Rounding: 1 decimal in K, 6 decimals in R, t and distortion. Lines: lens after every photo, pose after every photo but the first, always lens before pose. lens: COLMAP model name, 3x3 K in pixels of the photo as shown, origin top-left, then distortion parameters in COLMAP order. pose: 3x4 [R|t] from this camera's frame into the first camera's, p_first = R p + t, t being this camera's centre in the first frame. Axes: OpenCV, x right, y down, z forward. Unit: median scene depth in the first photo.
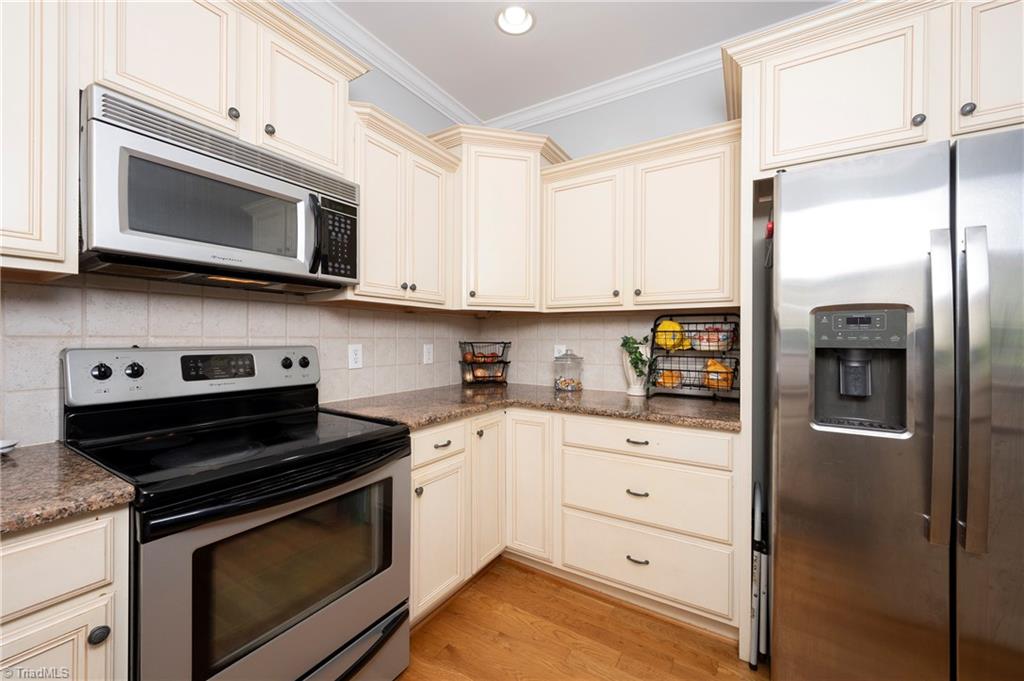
lens RADIAL K [[403.8, 0, 508.9], [0, 403.8, 338.8], [0, 0, 1]] dist [0.000162, -0.000132]
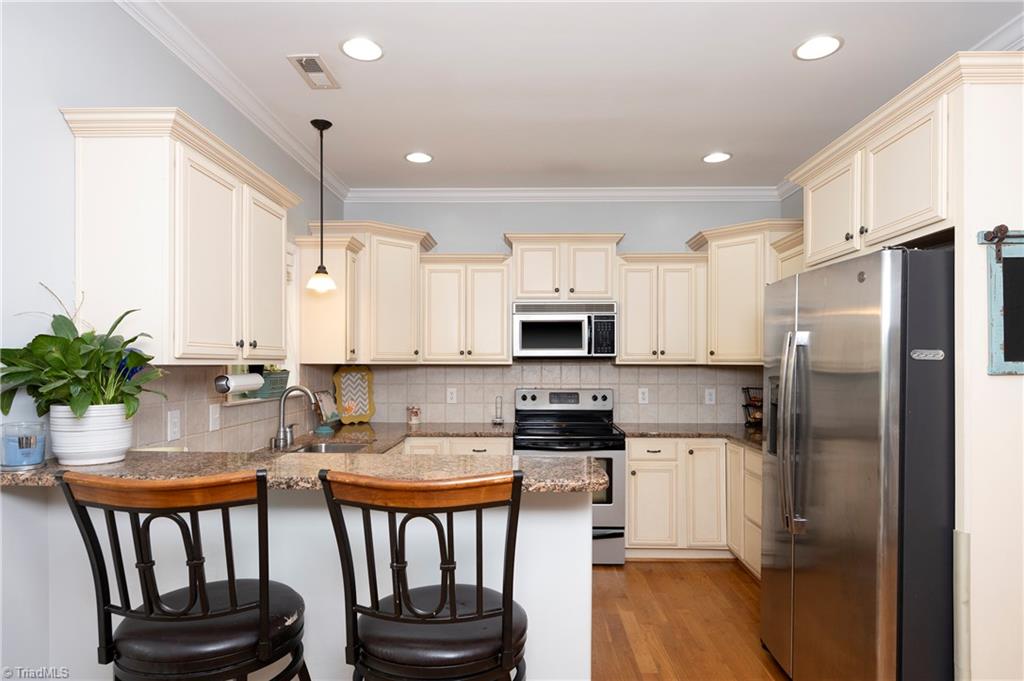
lens RADIAL K [[577.4, 0, 508.3], [0, 577.4, 366.7], [0, 0, 1]] dist [0.007202, 0.000116]
pose [[0.497997, -0.001163, -0.867178, 1.747977], [0.001812, 0.999998, -0.000300, -0.093996], [0.867177, -0.001422, 0.497998, -0.768366]]
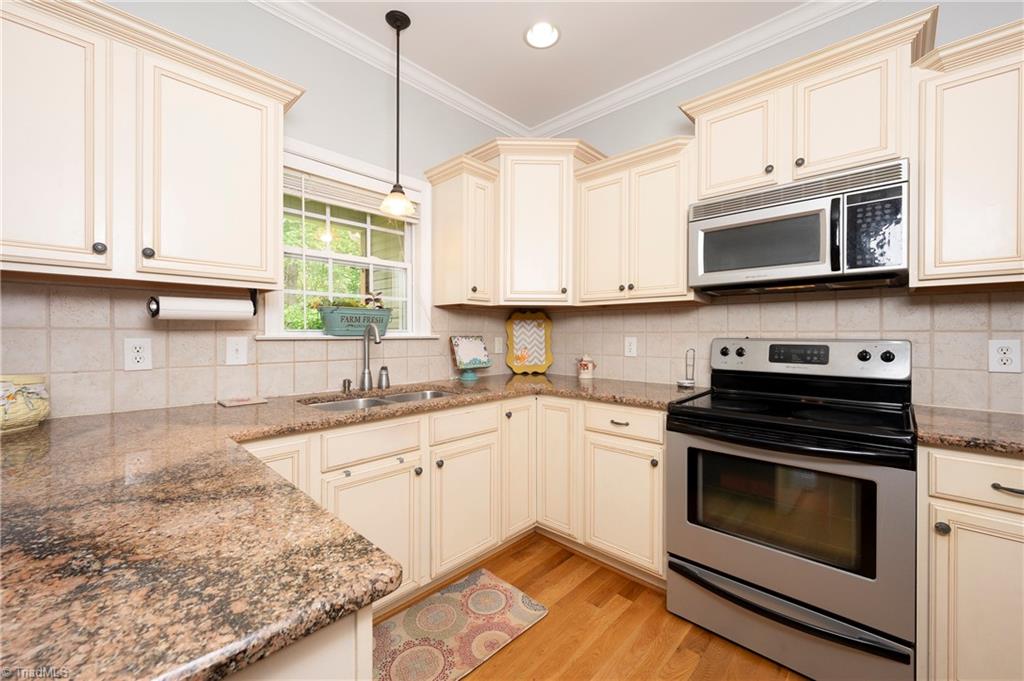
lens RADIAL K [[403.8, 0, 516.1], [0, 403.8, 335.9], [0, 0, 1]] dist [0.000162, -0.000132]
pose [[-0.199714, -0.001541, -0.979853, 0.705733], [-0.003914, 0.999992, -0.000775, 0.014830], [0.979846, 0.003681, -0.199718, 0.358605]]
